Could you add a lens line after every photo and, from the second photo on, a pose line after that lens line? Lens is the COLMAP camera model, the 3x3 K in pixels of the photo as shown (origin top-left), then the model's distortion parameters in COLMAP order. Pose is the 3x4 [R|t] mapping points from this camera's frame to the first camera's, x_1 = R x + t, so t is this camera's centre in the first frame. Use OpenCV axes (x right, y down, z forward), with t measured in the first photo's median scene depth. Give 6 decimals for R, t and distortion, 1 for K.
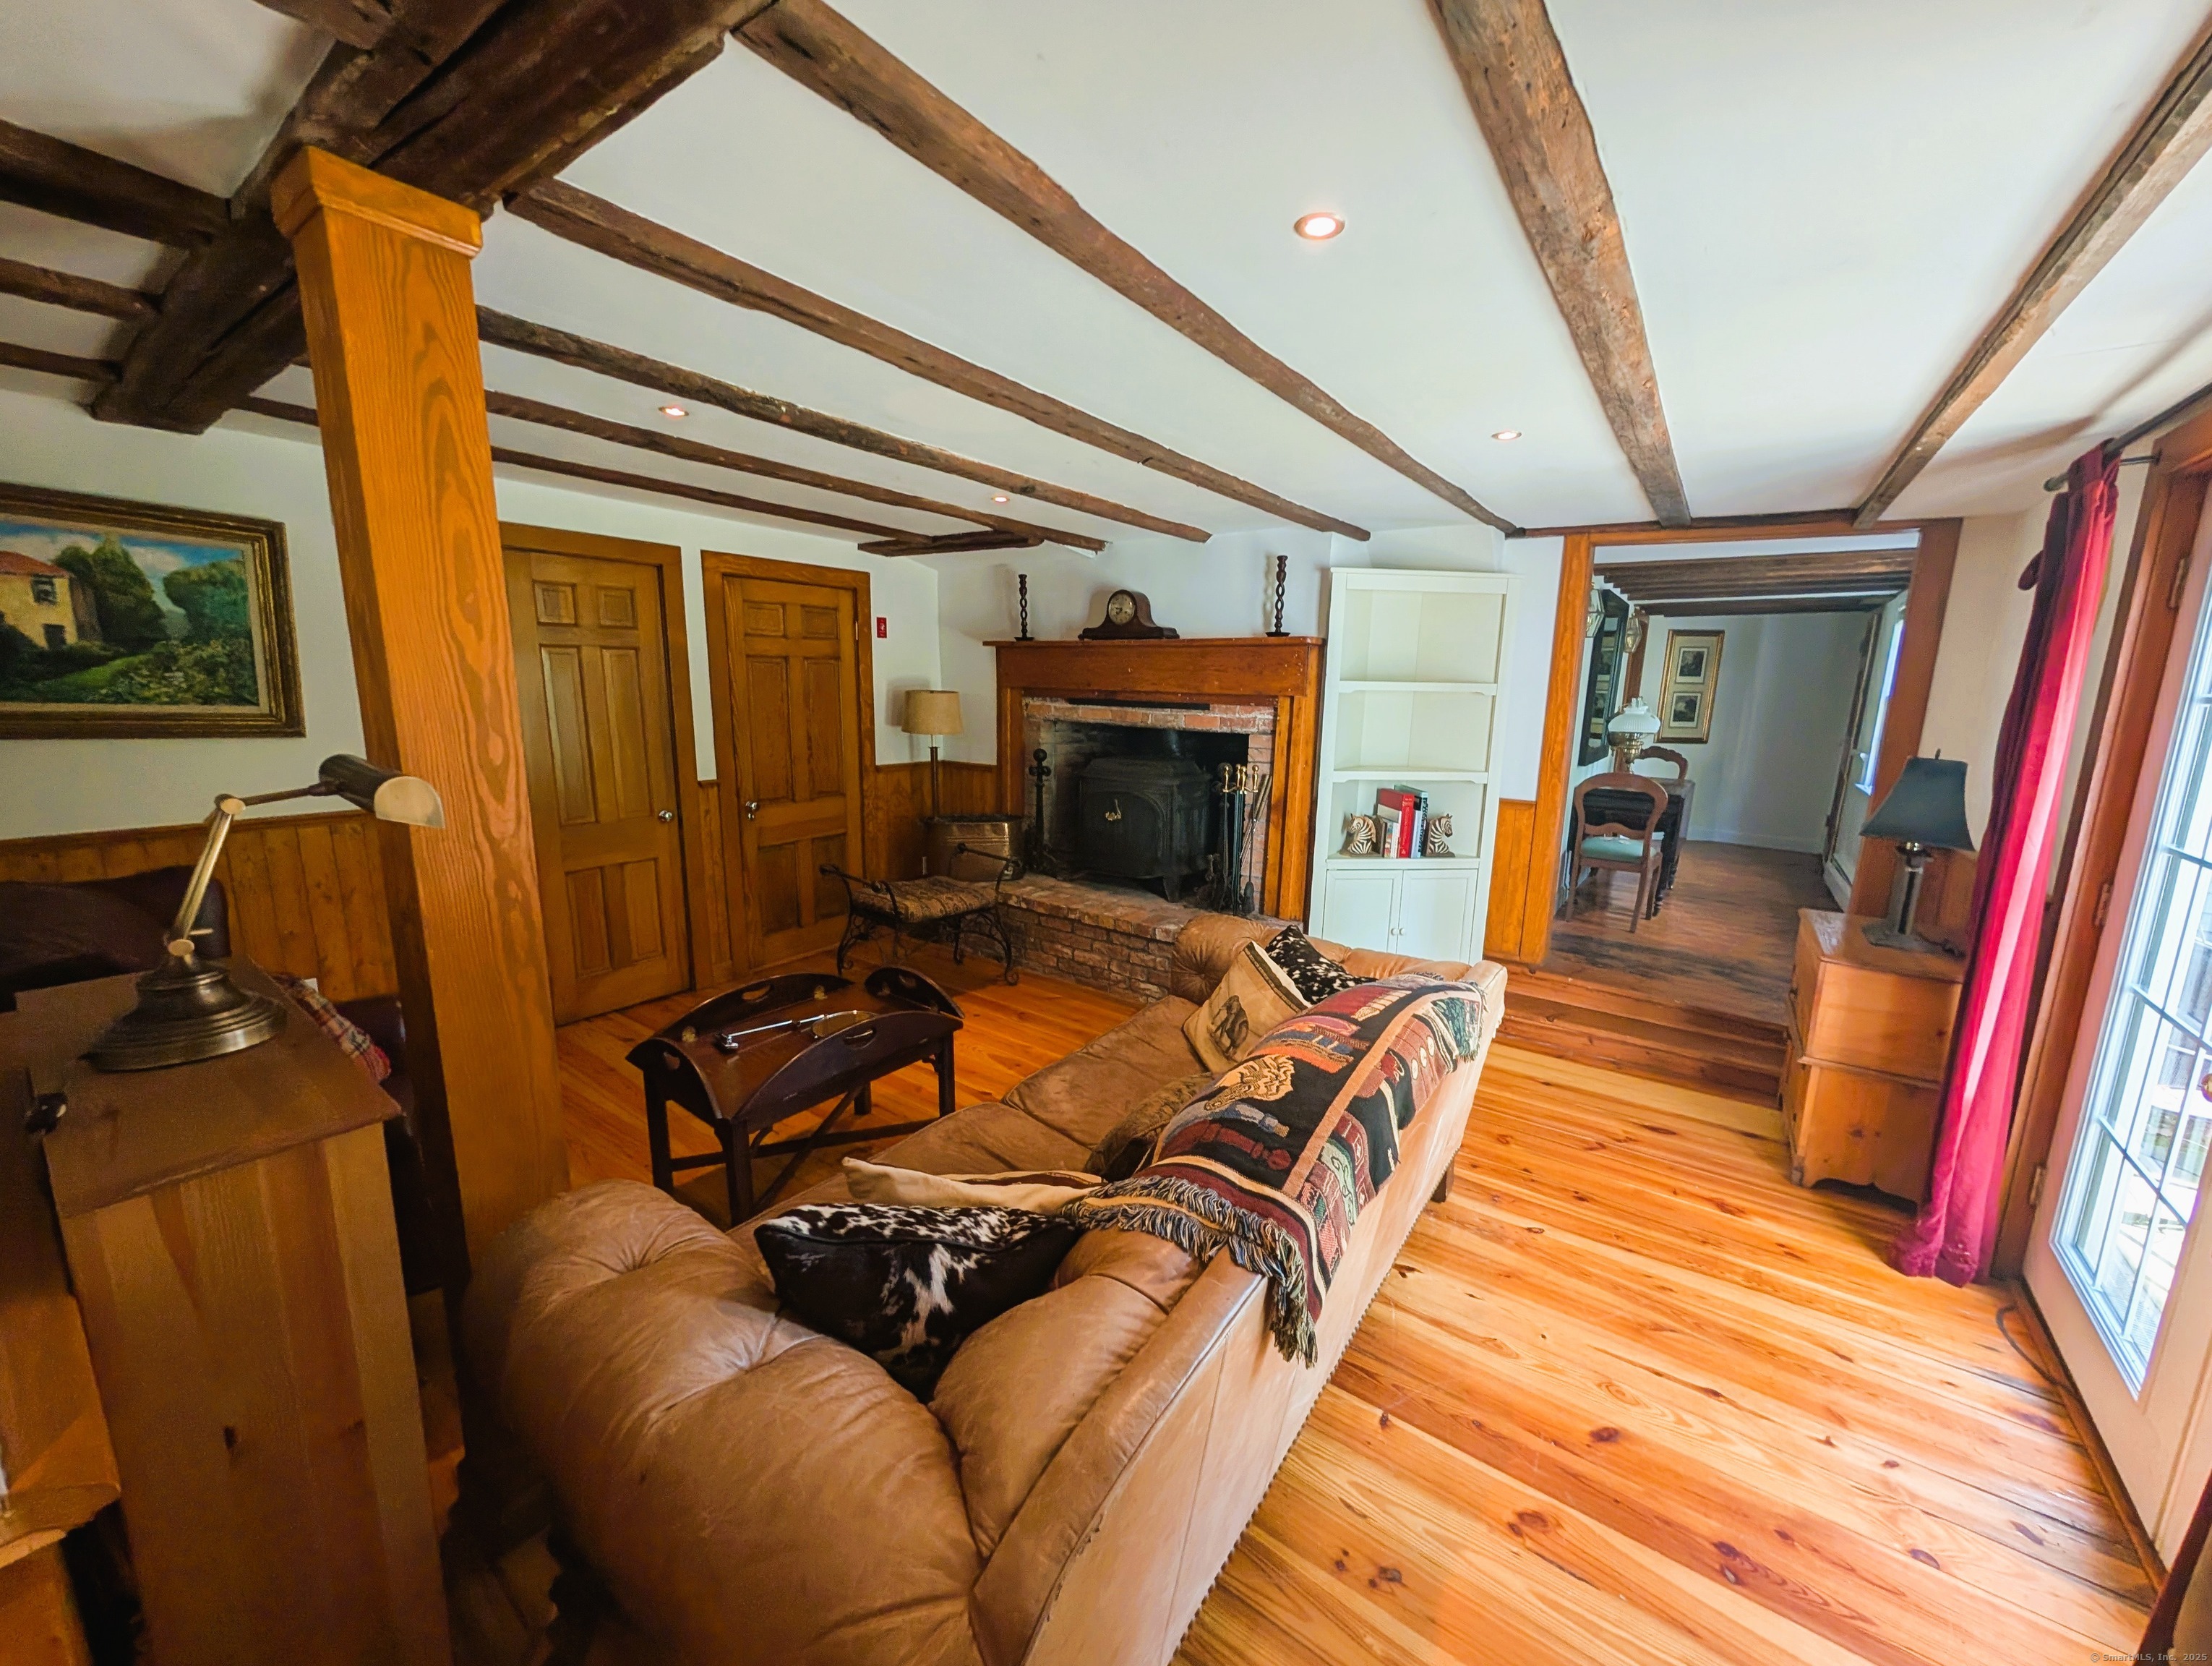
lens RADIAL K [[836.4, 0, 1105.1], [0, 836.4, 835.8], [0, 0, 1]] dist [0.000594, 0.000002]
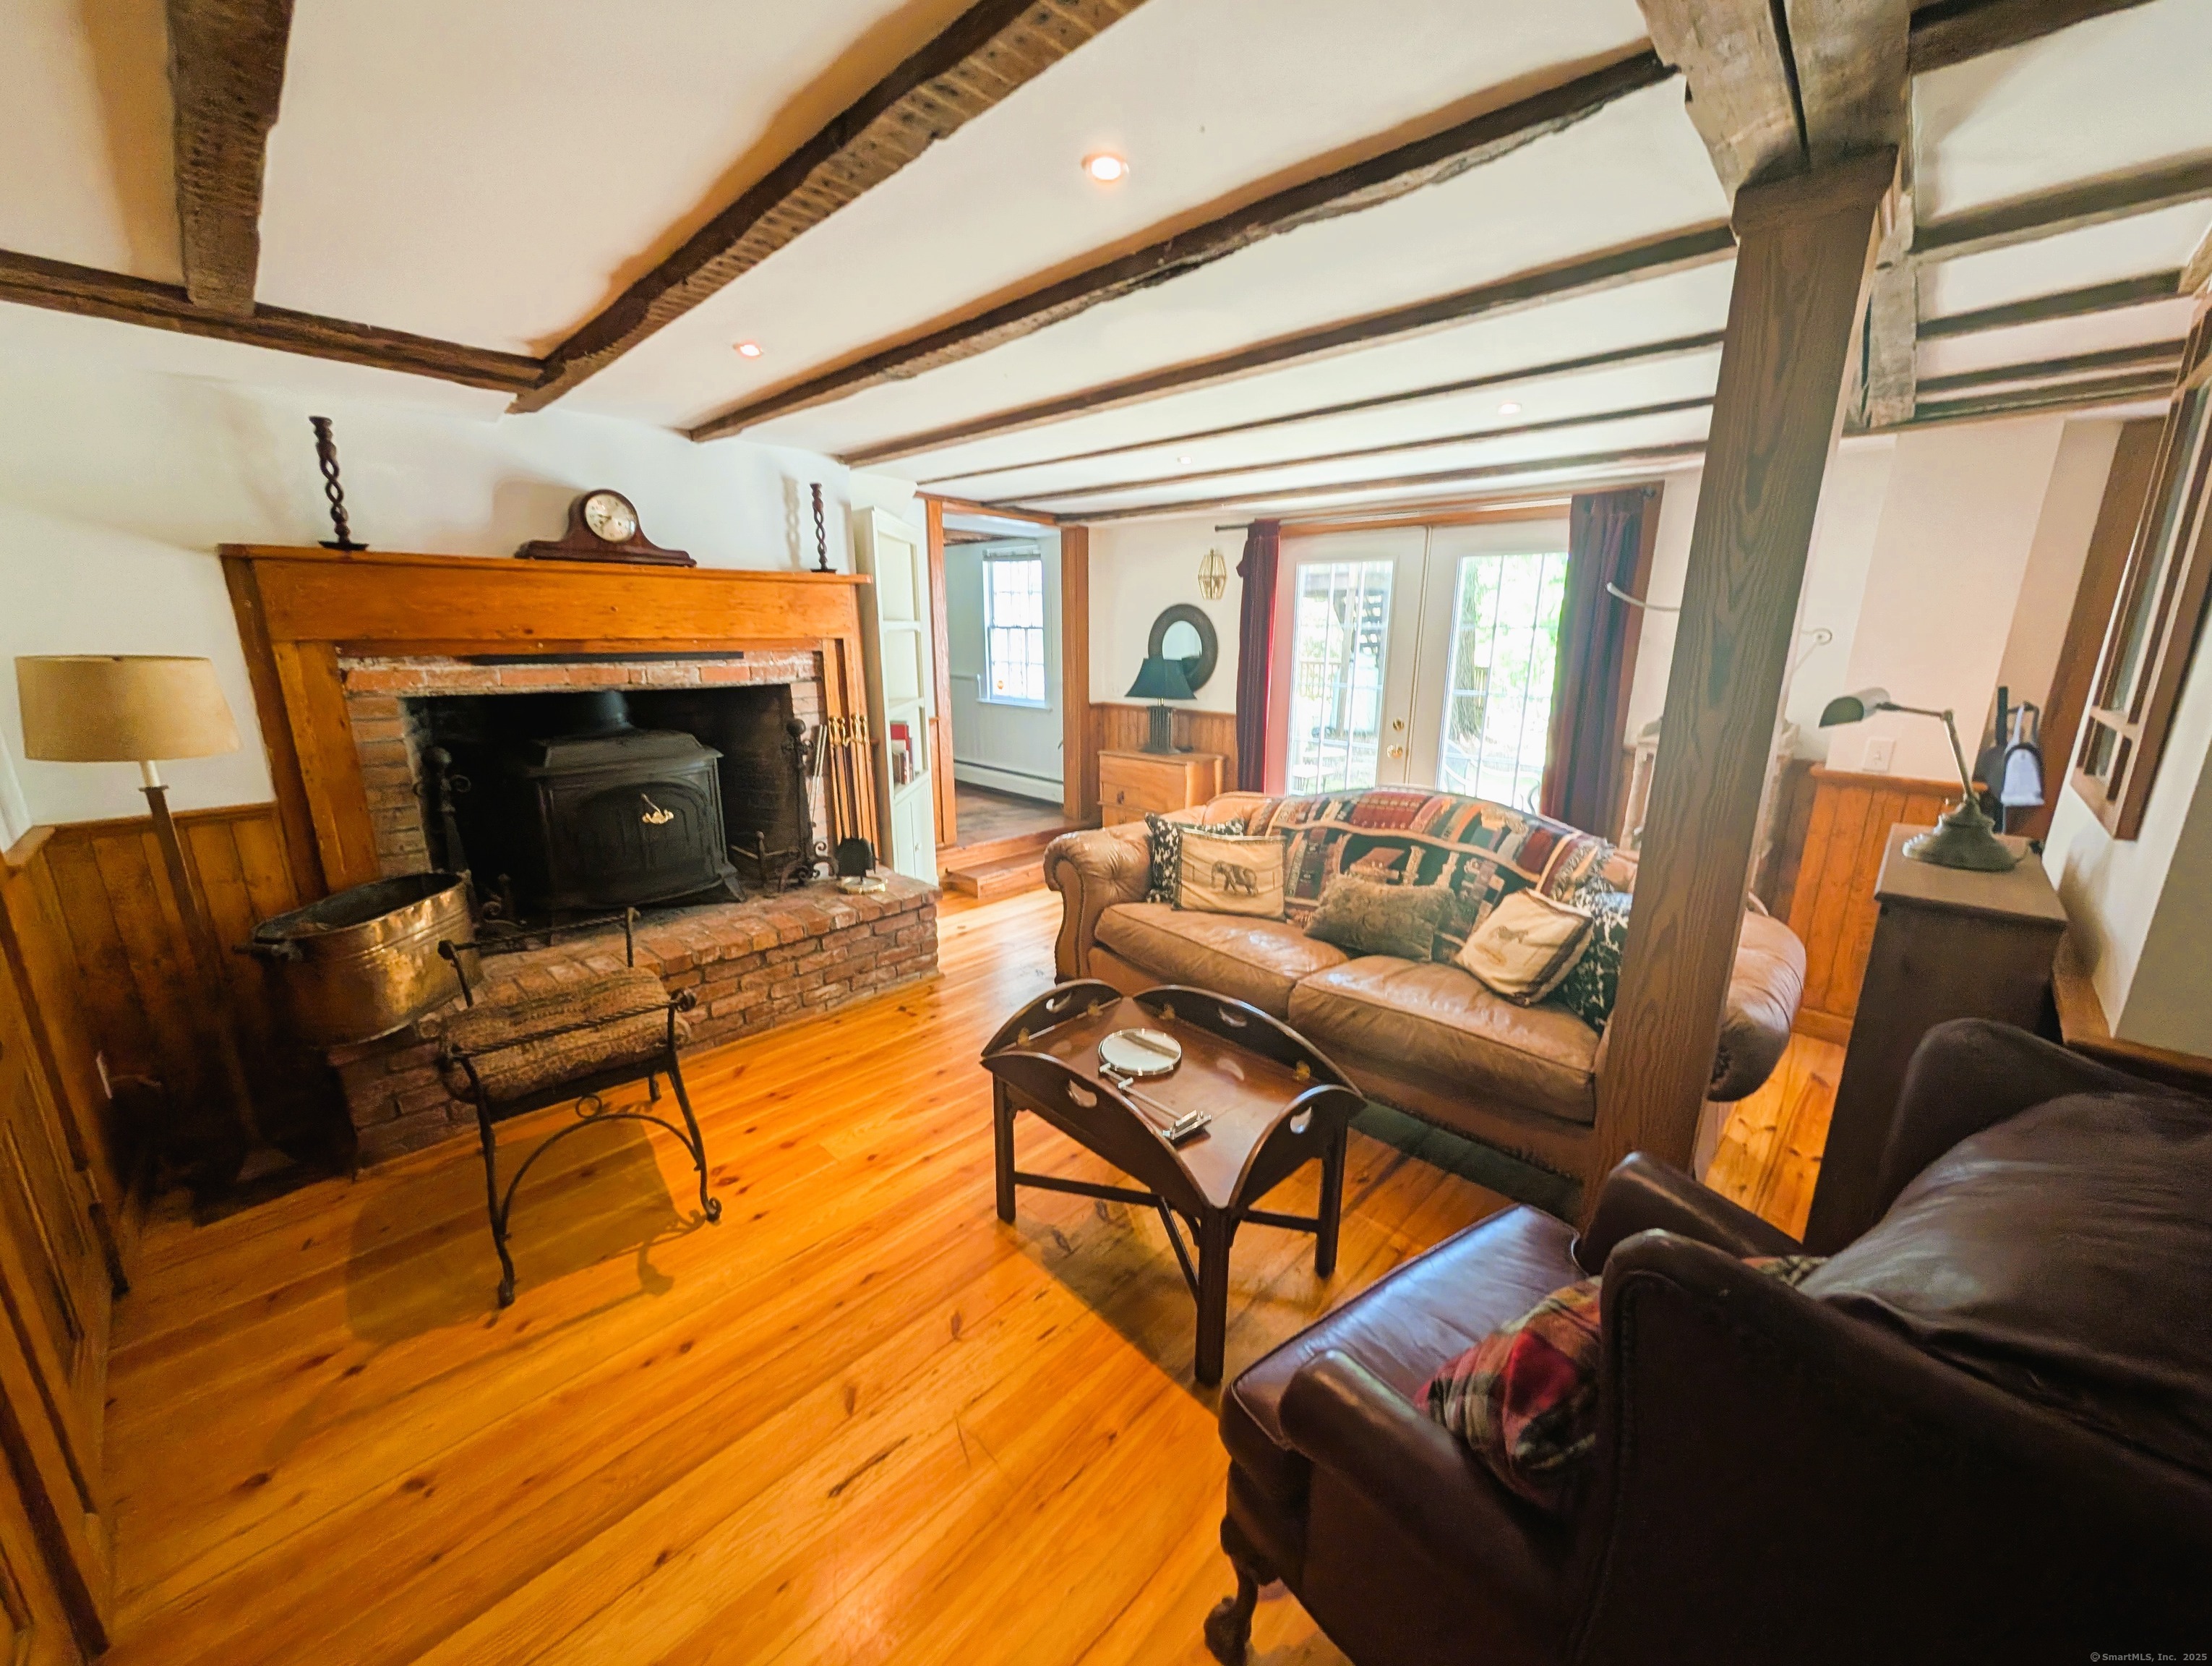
lens RADIAL K [[836.4, 0, 1103.1], [0, 836.4, 832.4], [0, 0, 1]] dist [0.000594, 0.000002]
pose [[0.133210, -0.256305, 0.957373, -0.625314], [0.177642, 0.956513, 0.231358, -0.108680], [-0.975038, 0.139250, 0.172948, 0.509106]]
